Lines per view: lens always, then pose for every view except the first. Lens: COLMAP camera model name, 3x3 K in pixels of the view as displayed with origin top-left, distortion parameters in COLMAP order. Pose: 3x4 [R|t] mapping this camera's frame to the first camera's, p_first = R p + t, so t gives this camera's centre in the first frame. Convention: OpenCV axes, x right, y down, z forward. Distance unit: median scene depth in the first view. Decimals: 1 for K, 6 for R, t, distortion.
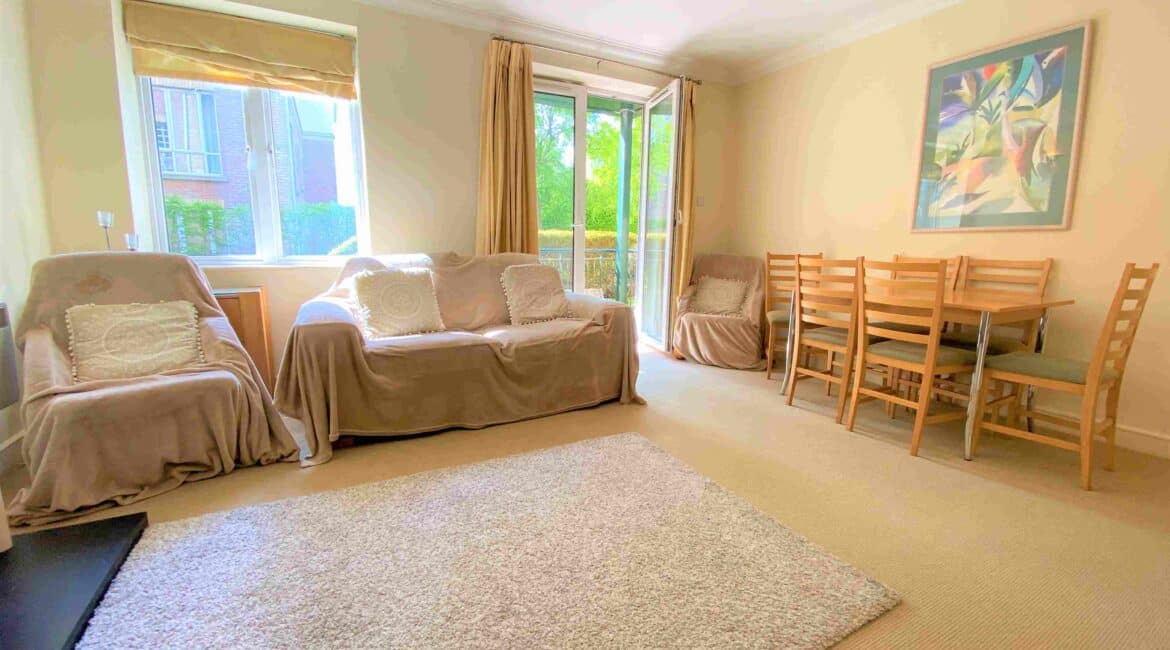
lens RADIAL K [[468.8, 0, 607.6], [0, 468.8, 321.9], [0, 0, 1]] dist [0.013383, -0.015635]
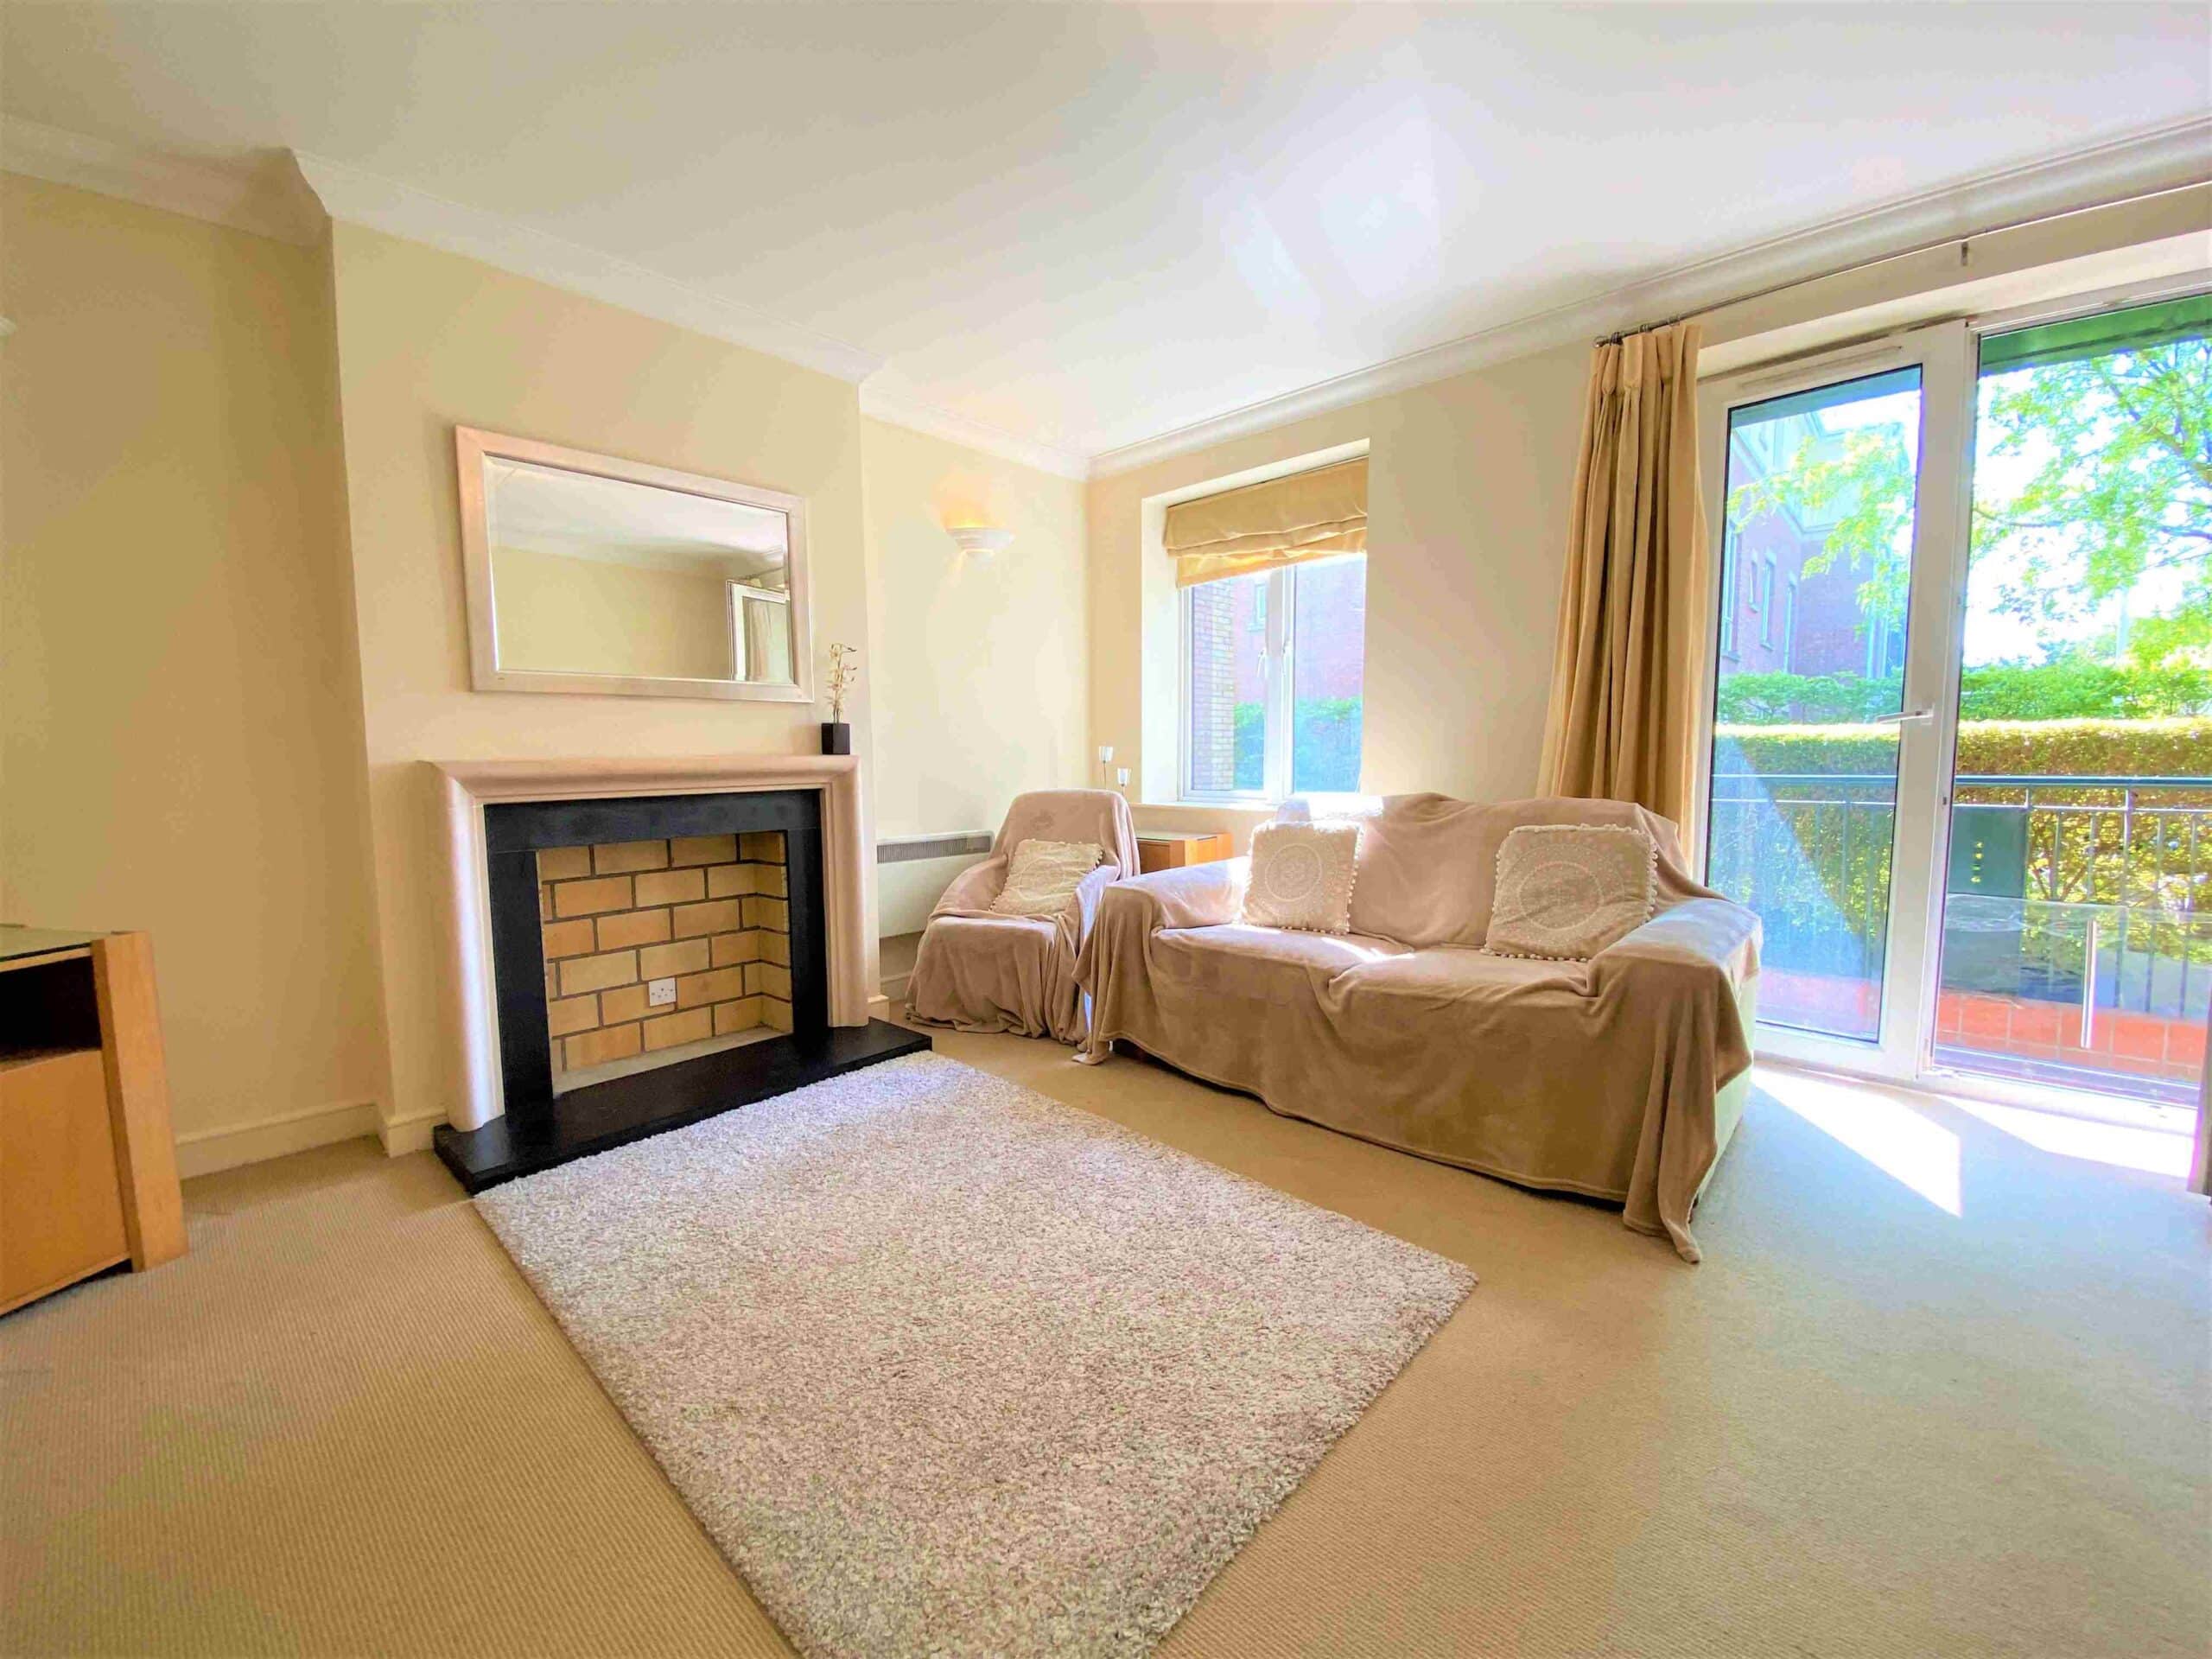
lens RADIAL K [[891.0, 0, 1106.0], [0, 891.0, 829.5], [0, 0, 1]] dist [0.002066, -0.015786]
pose [[0.299887, 0.068412, -0.951519, 0.584162], [-0.136741, 0.990208, 0.028097, -0.098255], [0.944124, 0.121686, 0.306305, 0.389519]]
